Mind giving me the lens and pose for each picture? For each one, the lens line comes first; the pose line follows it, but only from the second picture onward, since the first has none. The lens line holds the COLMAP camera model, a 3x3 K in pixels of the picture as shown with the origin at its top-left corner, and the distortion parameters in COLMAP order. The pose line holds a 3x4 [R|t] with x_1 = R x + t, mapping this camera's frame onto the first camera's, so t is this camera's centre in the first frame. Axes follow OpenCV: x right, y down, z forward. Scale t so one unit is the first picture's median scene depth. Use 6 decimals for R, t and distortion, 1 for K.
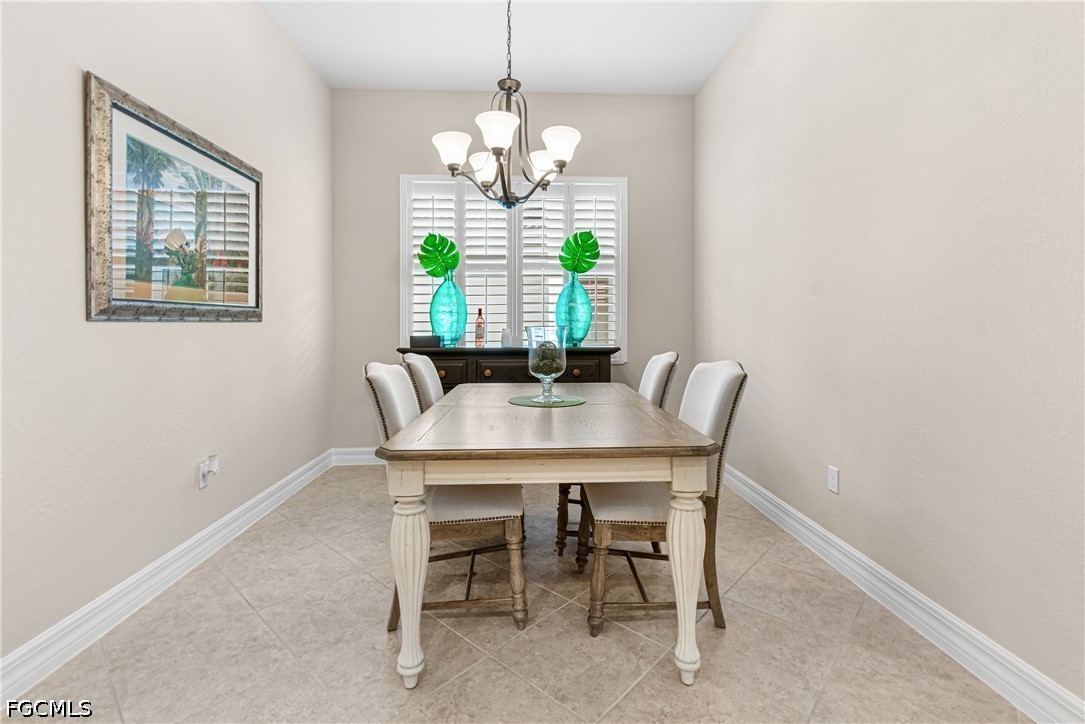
lens RADIAL K [[494.8, 0, 555.2], [0, 494.8, 326.9], [0, 0, 1]] dist [0.003488, -0.003360]
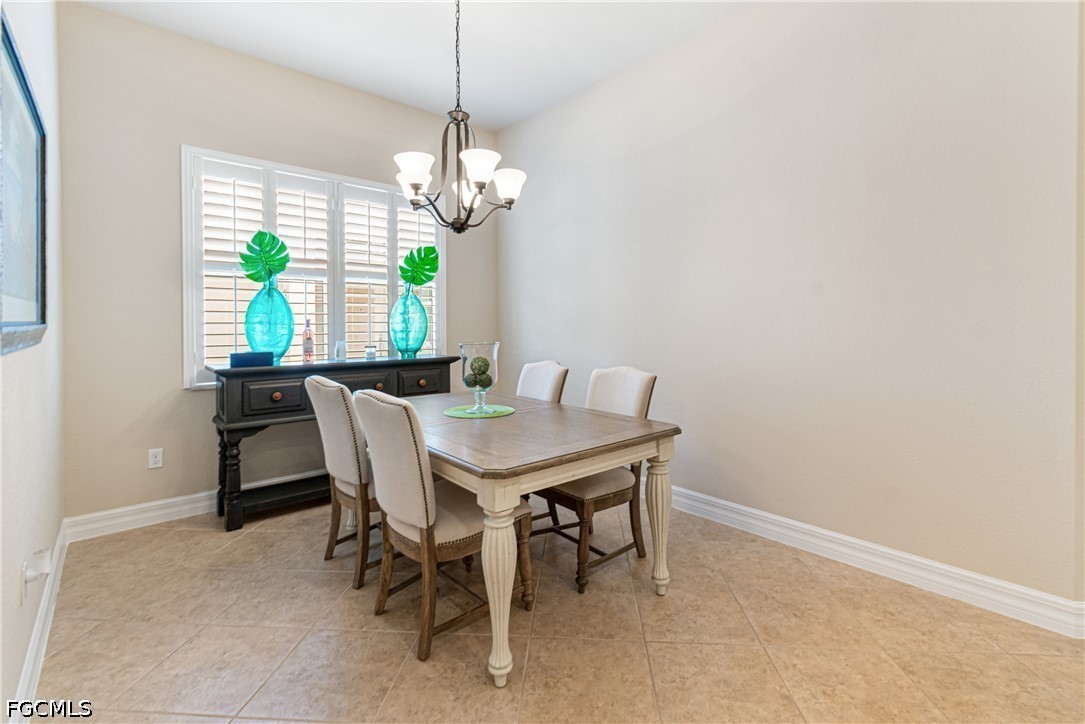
lens RADIAL K [[494.8, 0, 548.4], [0, 494.8, 324.0], [0, 0, 1]] dist [0.003488, -0.003360]
pose [[0.776037, 0.000139, 0.630687, -0.396212], [0.000297, 1.000000, -0.000586, -0.028818], [-0.630687, 0.000642, 0.776037, 0.040367]]
